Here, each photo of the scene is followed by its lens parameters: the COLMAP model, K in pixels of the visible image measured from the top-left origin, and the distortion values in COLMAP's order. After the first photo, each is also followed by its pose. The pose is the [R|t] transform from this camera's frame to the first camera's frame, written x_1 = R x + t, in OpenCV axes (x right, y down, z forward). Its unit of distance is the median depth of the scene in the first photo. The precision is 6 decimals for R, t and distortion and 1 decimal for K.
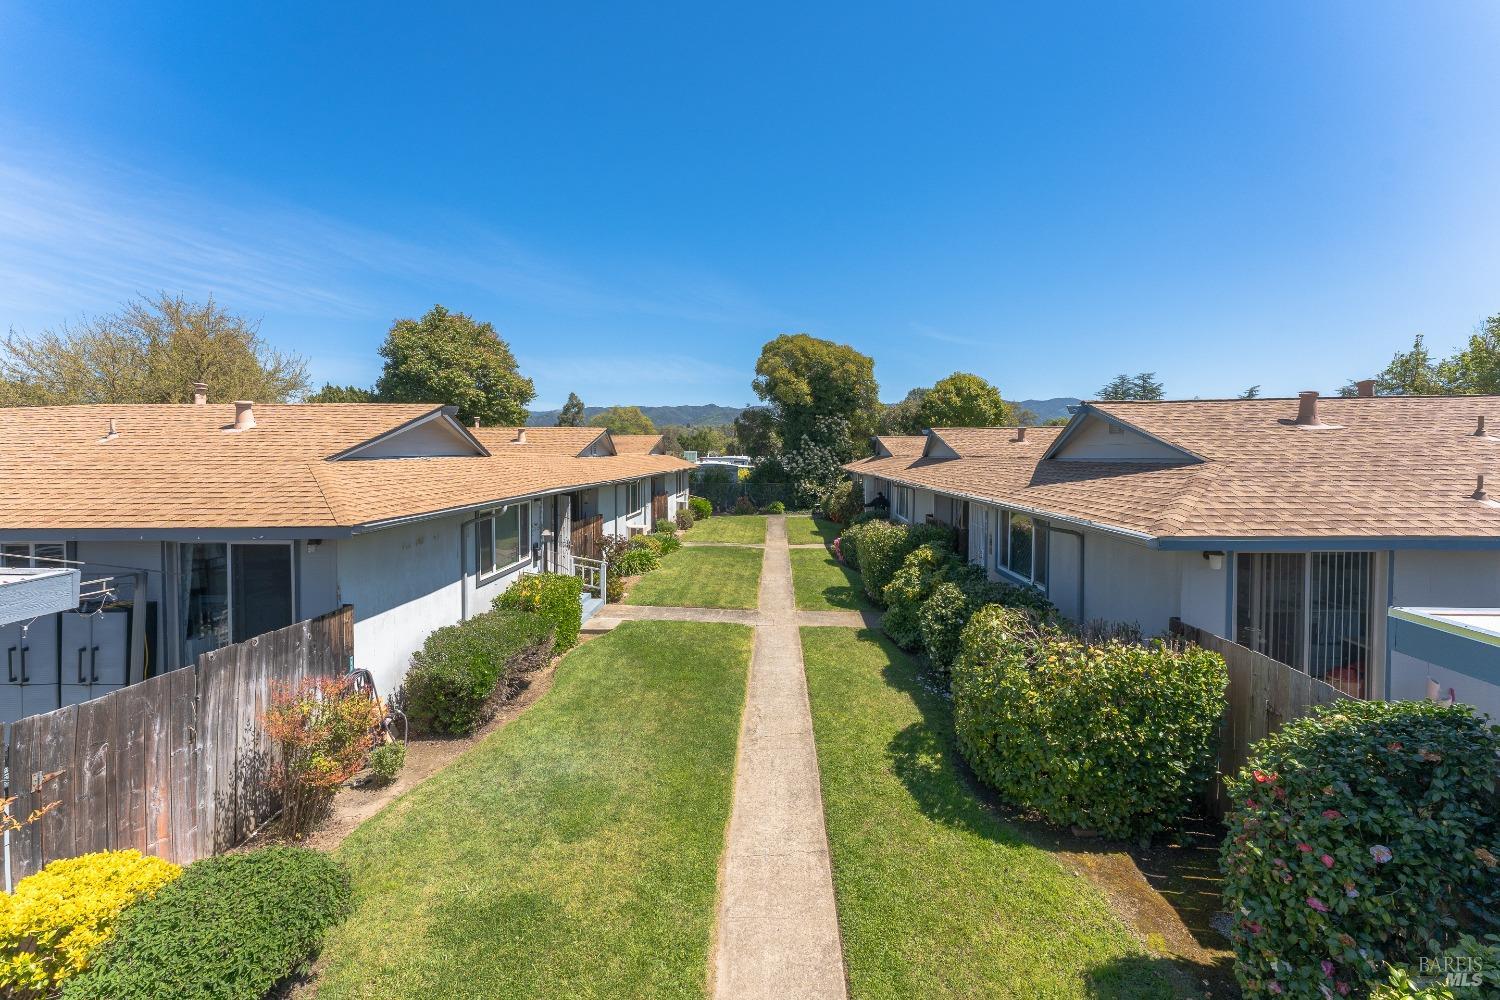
lens RADIAL K [[614.8, 0, 740.3], [0, 614.8, 466.3], [0, 0, 1]] dist [-0.000097, 0.000096]
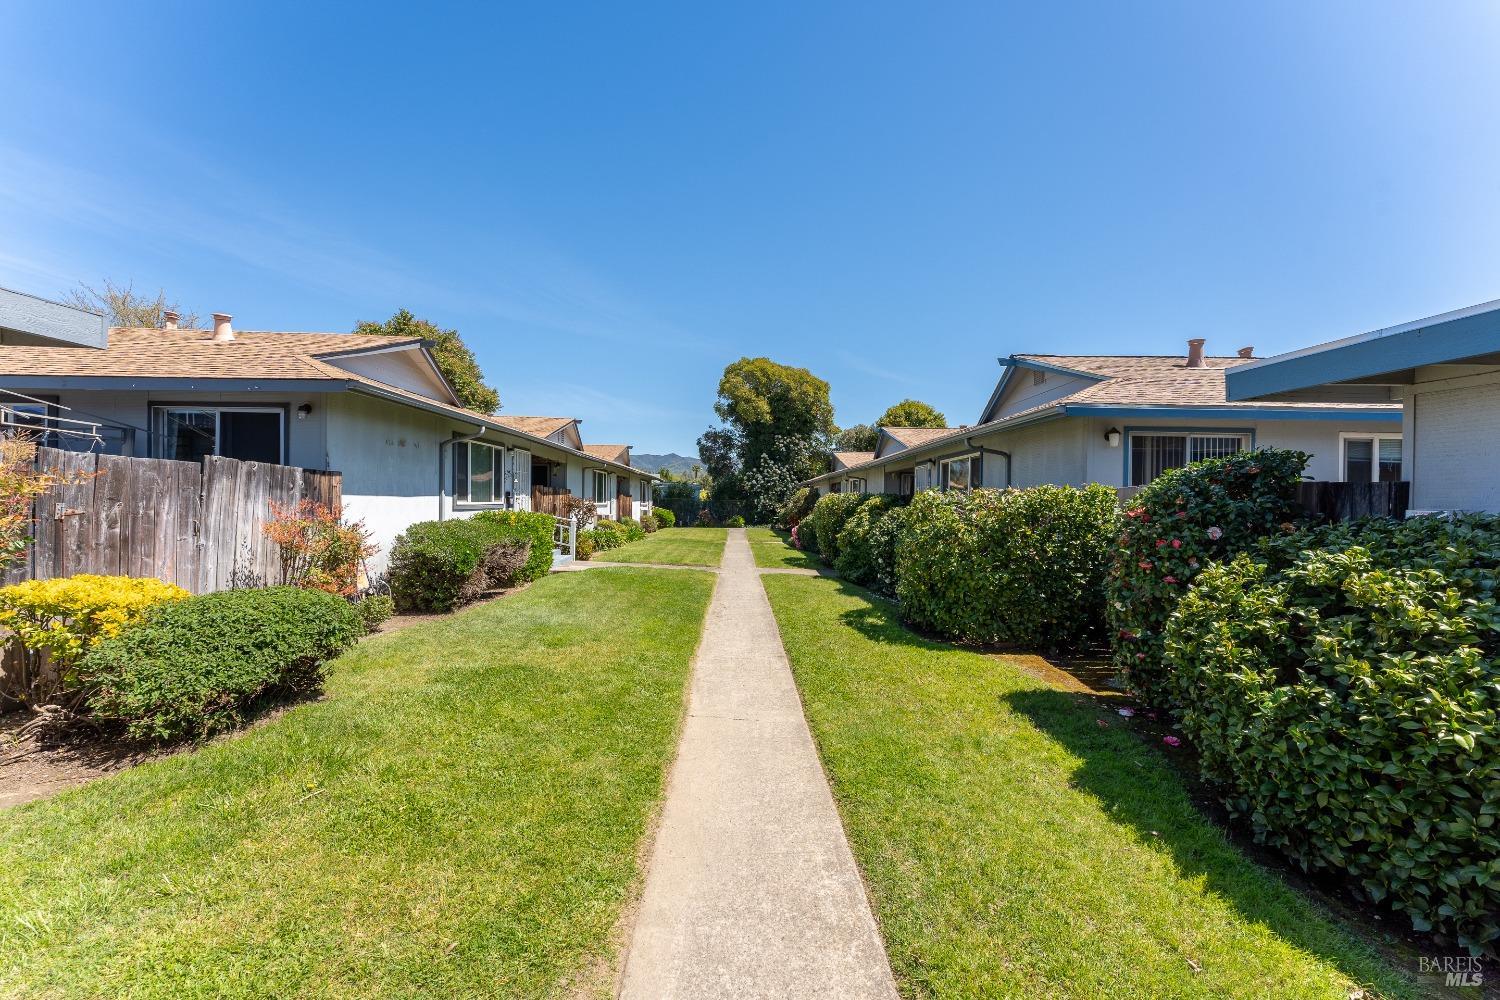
lens RADIAL K [[600.6, 0, 750.0], [0, 600.6, 500.0], [0, 0, 1]] dist [-0.000755, 0.000143]
pose [[0.996622, 0.008445, 0.081689, -0.007876], [-0.006758, 0.999759, -0.020908, 0.159378], [-0.081846, 0.020285, 0.996439, -0.046374]]
